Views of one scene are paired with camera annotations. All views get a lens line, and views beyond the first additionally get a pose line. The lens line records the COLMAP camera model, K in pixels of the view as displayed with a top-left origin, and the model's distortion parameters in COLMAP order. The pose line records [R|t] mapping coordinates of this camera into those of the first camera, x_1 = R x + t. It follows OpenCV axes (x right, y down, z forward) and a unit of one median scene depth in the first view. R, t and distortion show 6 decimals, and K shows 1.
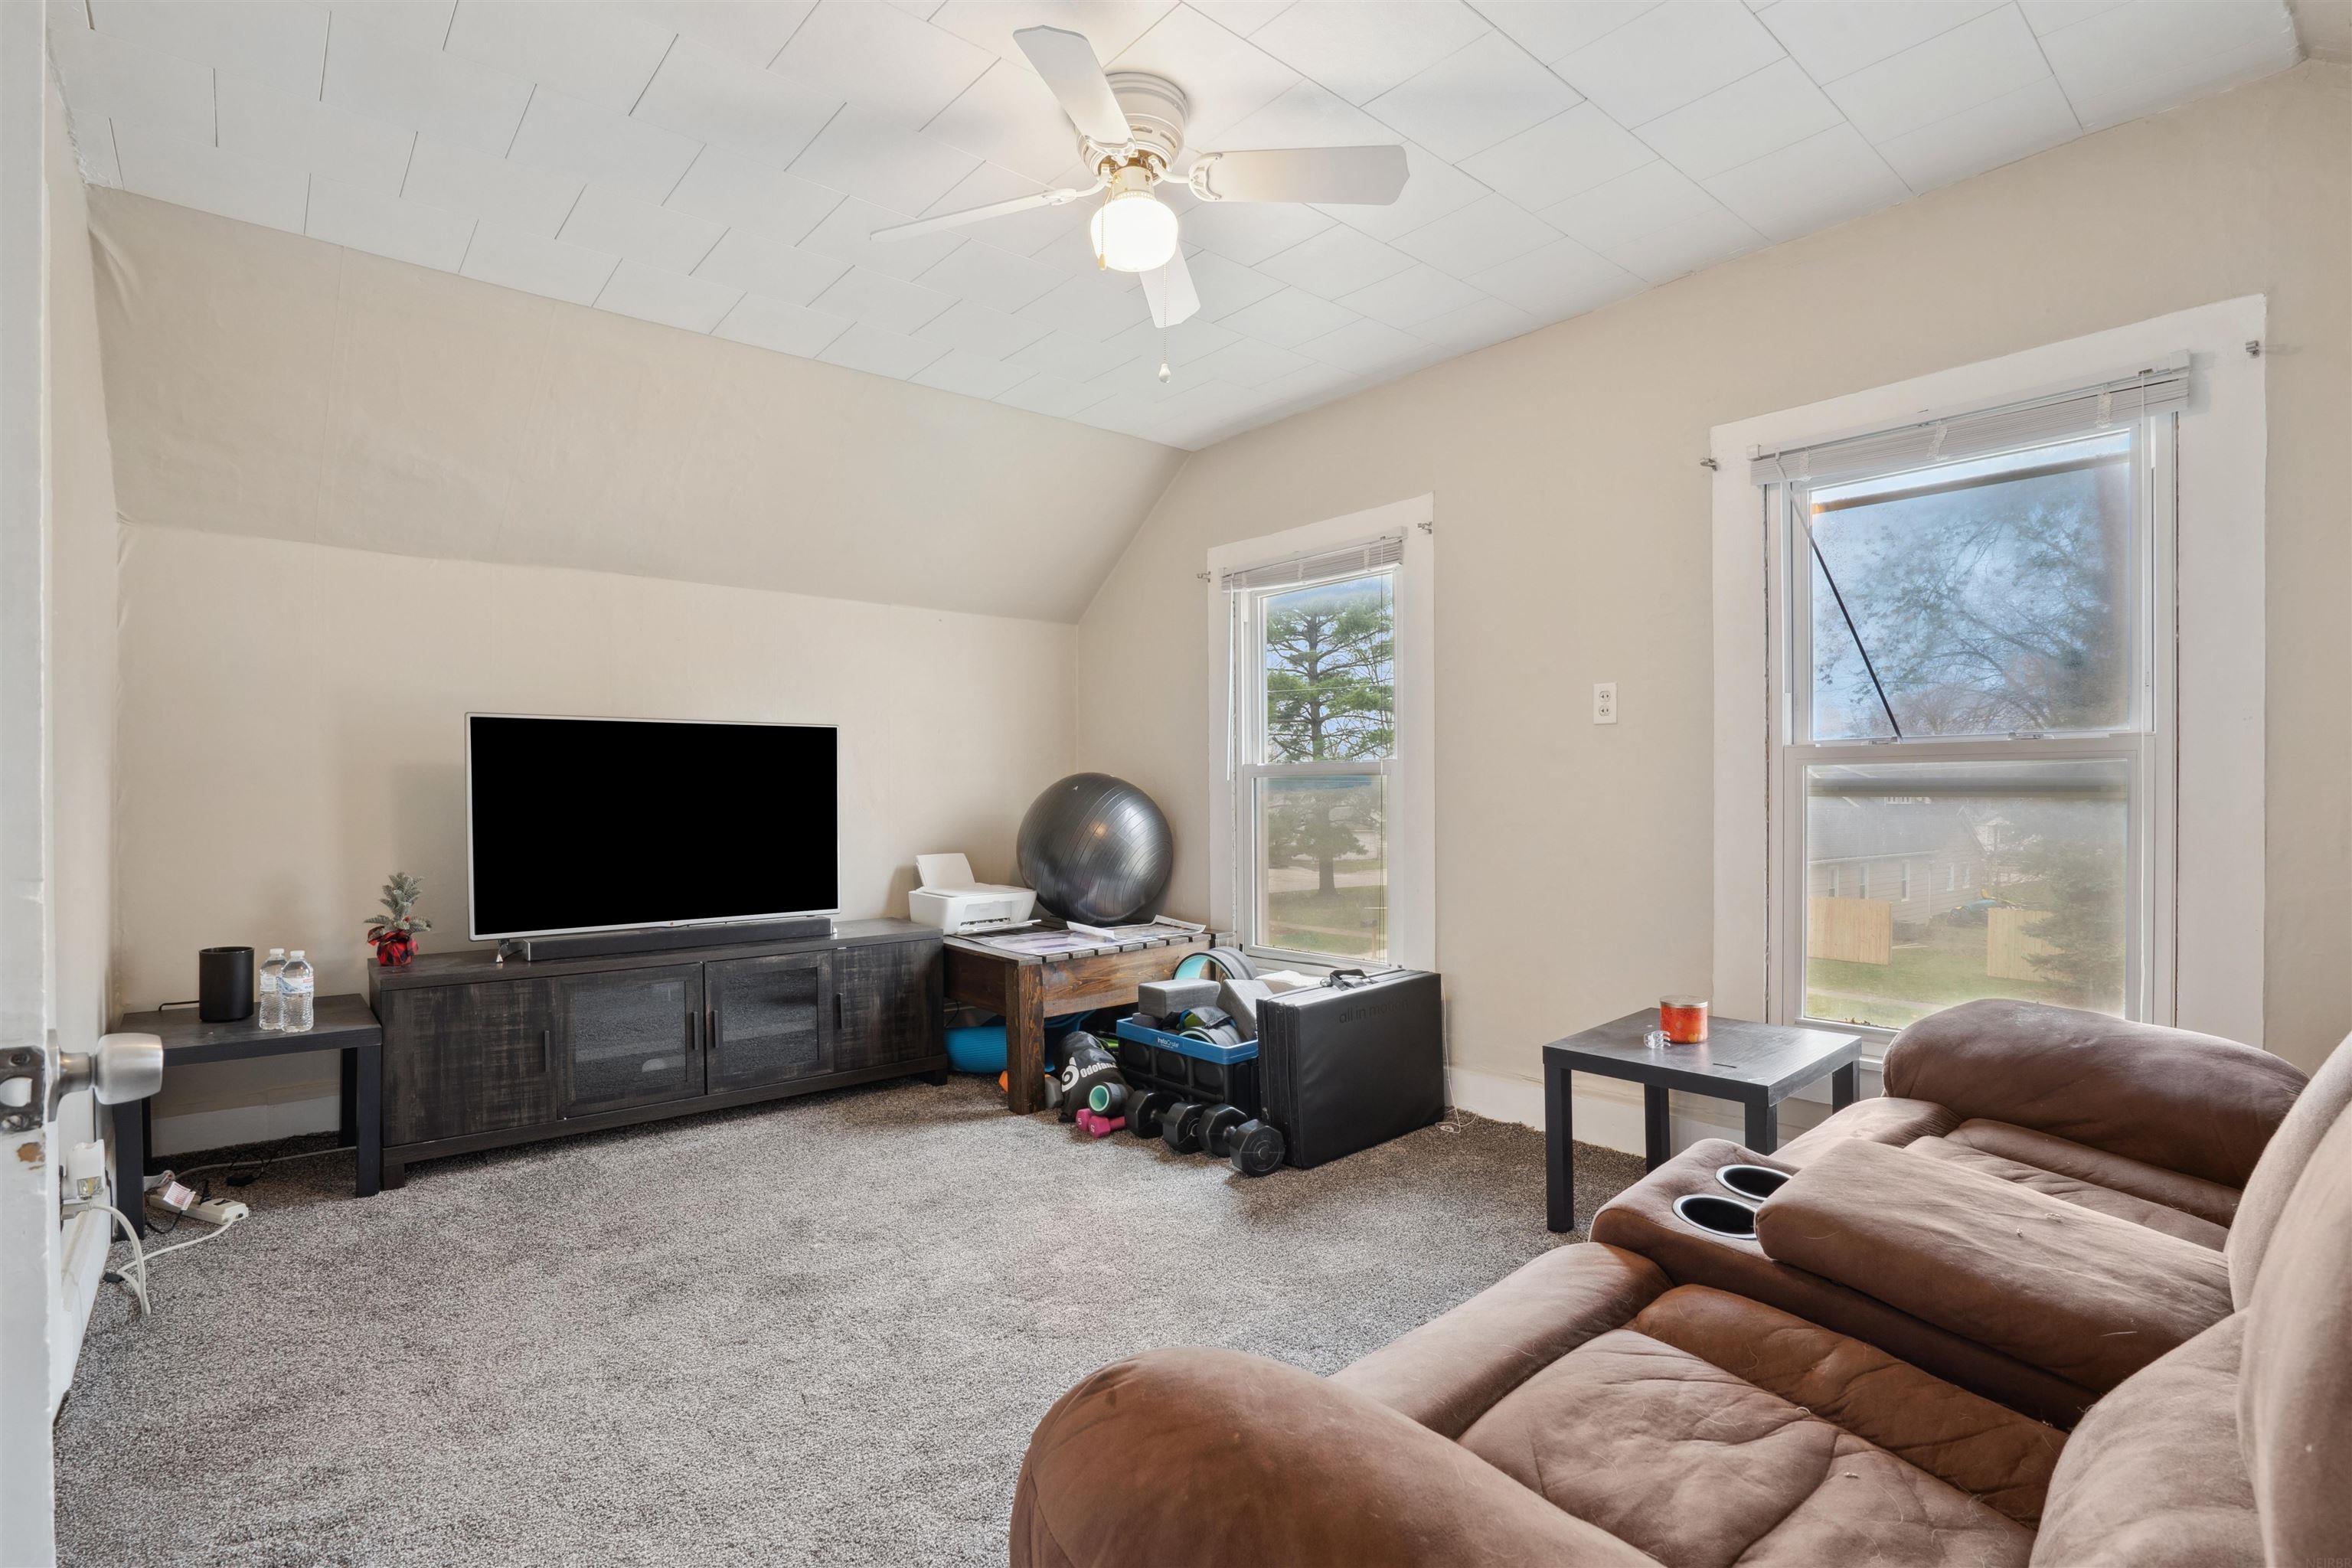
lens RADIAL K [[1102.9, 0, 1178.1], [0, 1102.9, 787.8], [0, 0, 1]] dist [-0.059297, 0.025153]
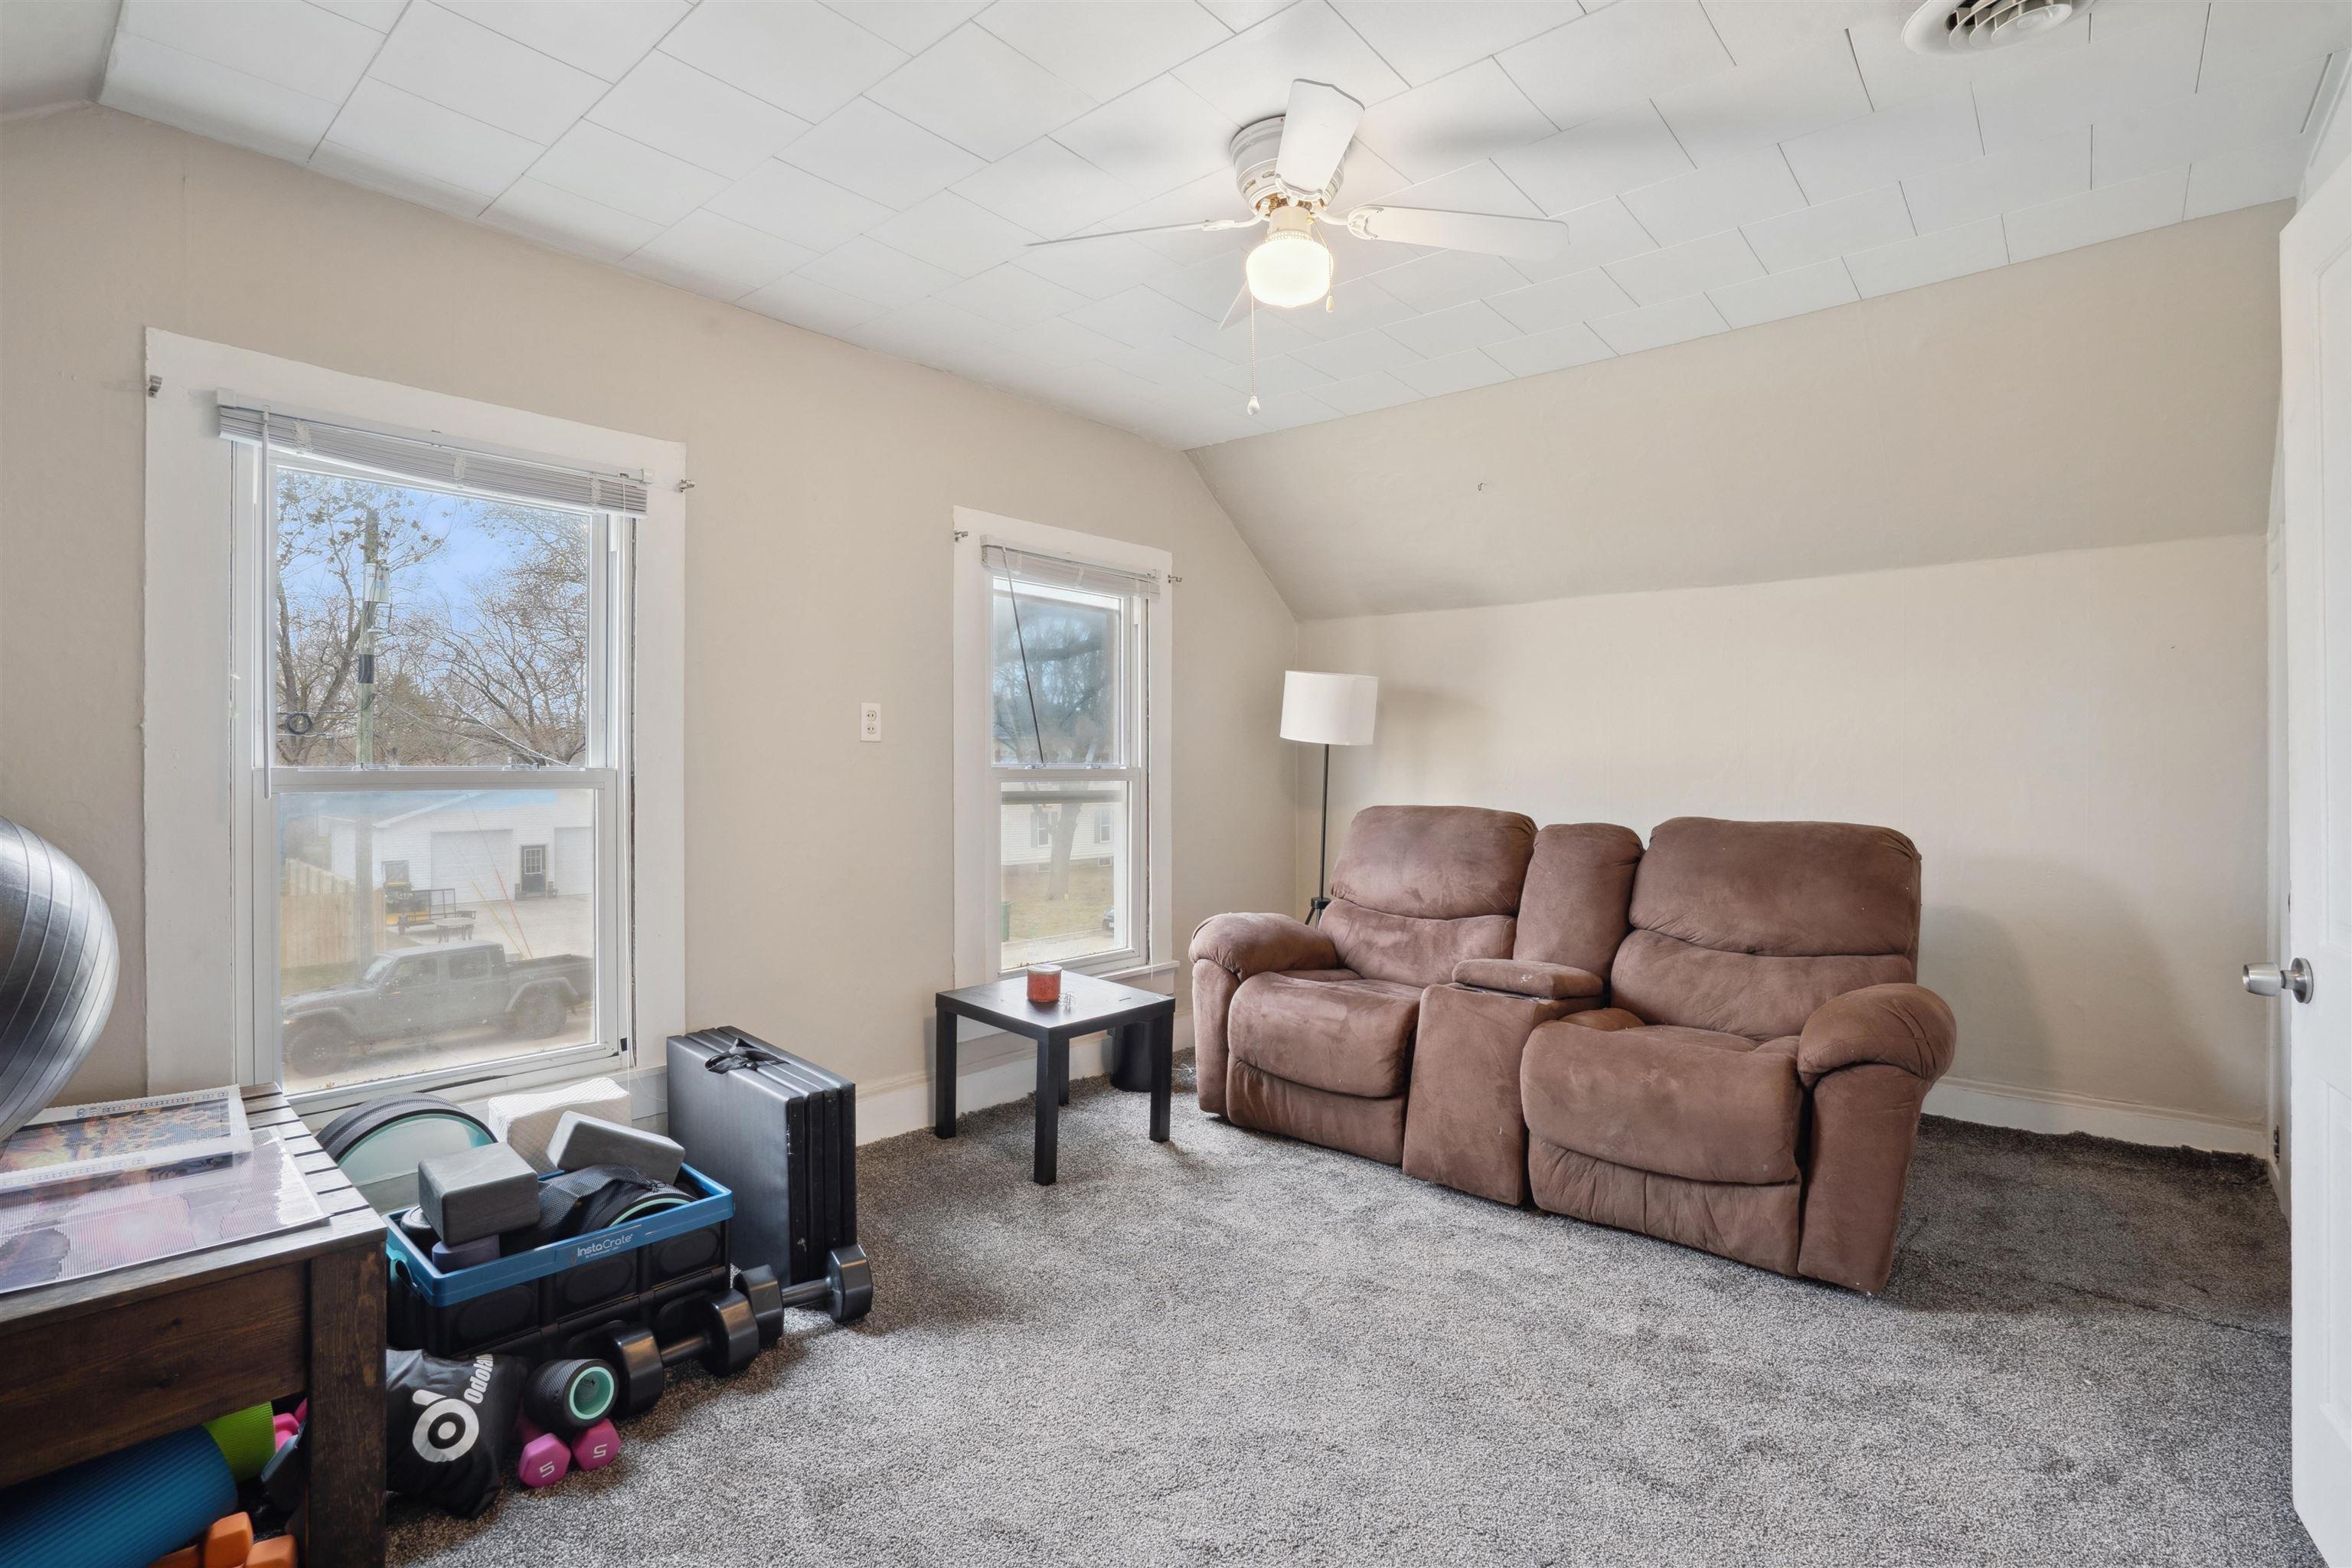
lens RADIAL K [[1102.9, 0, 1178.1], [0, 1102.9, 787.8], [0, 0, 1]] dist [-0.059297, 0.025153]
pose [[-0.172101, -0.001399, 0.985078, -0.704714], [0.021935, 0.999746, 0.005252, -0.012853], [-0.984835, 0.022511, -0.172026, 0.886808]]
